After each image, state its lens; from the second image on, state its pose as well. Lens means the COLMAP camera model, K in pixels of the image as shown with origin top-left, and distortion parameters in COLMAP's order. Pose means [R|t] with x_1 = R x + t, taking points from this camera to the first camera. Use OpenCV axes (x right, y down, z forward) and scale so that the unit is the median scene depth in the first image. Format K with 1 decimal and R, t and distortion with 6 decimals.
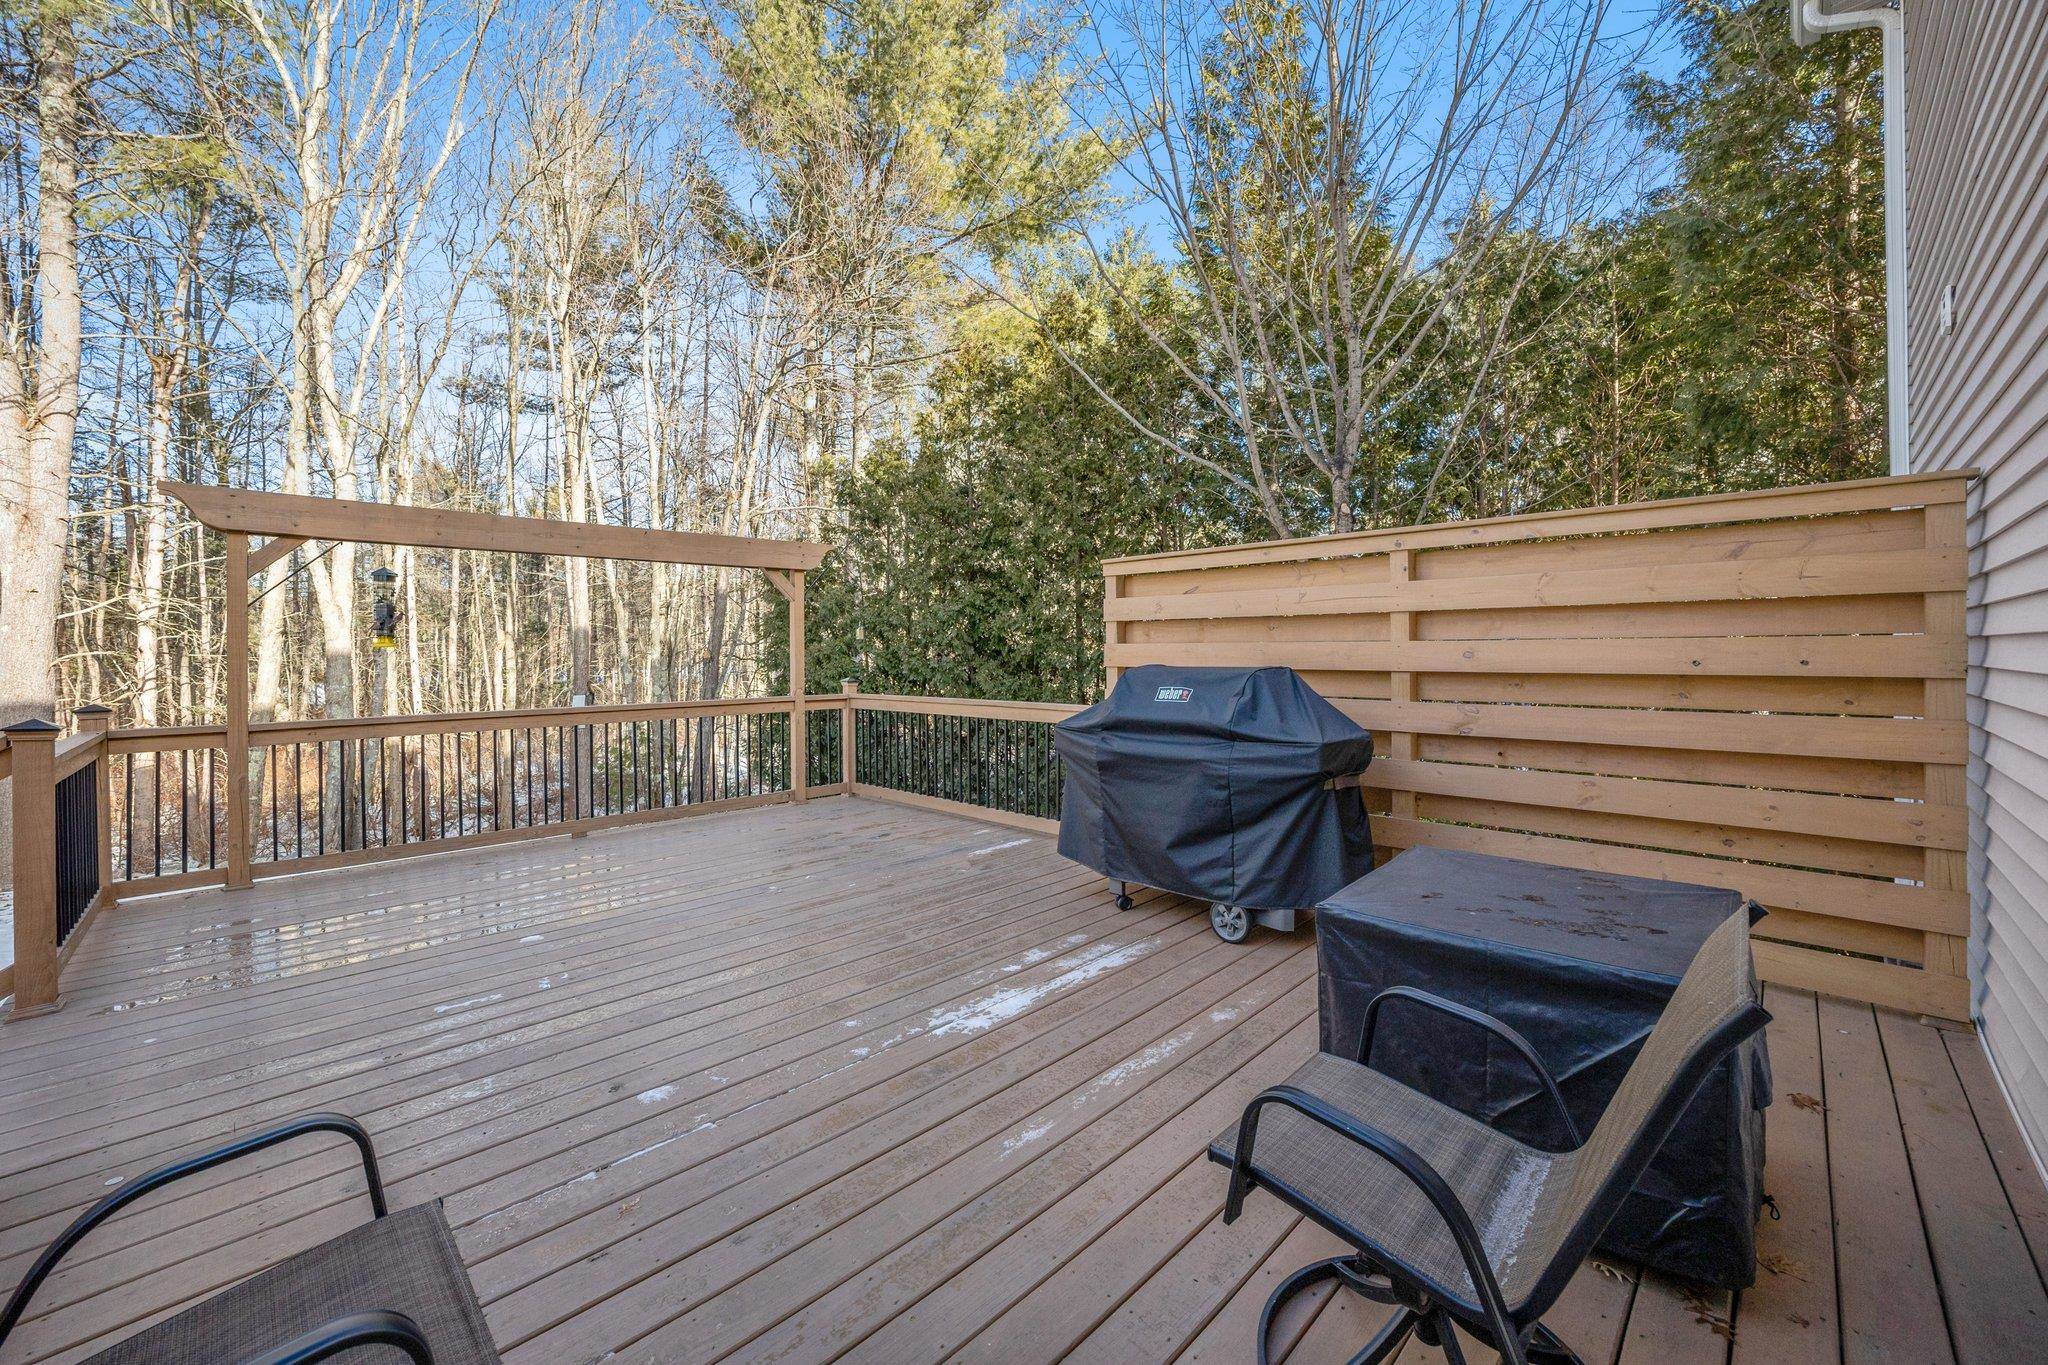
lens RADIAL K [[808.9, 0, 1018.5], [0, 808.9, 660.5], [0, 0, 1]] dist [-0.028414, -0.000001]
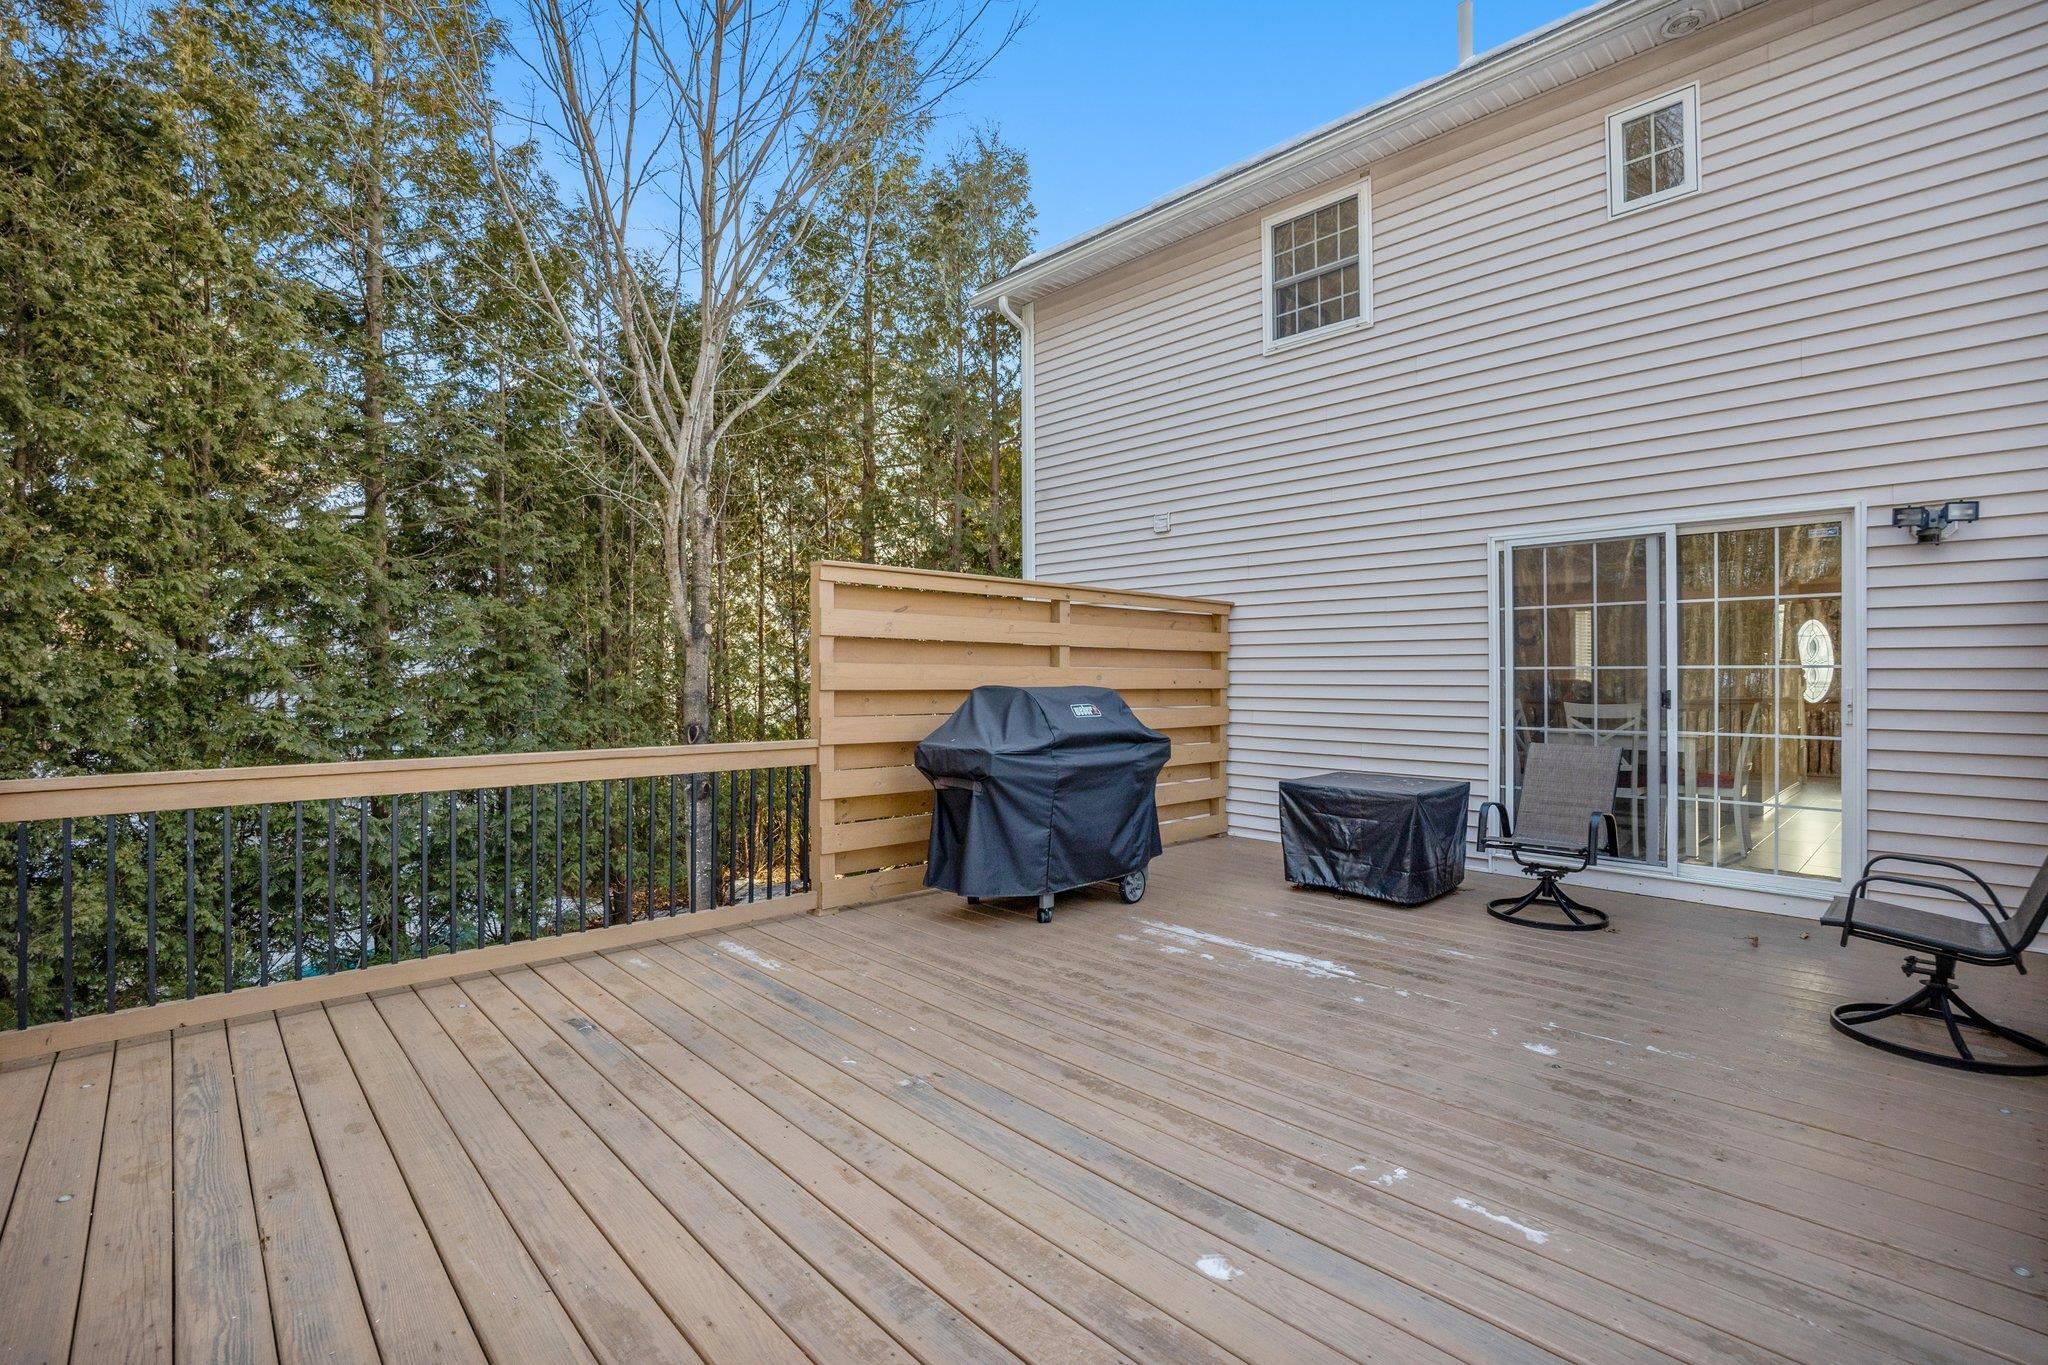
lens RADIAL K [[919.0, 0, 1017.9], [0, 919.0, 676.2], [0, 0, 1]] dist [-0.026150, 0.000366]
pose [[0.029611, 0.006548, 0.999540, -1.201813], [0.006811, 0.999954, -0.006753, 0.001457], [-0.999538, 0.007008, 0.029565, 1.145060]]
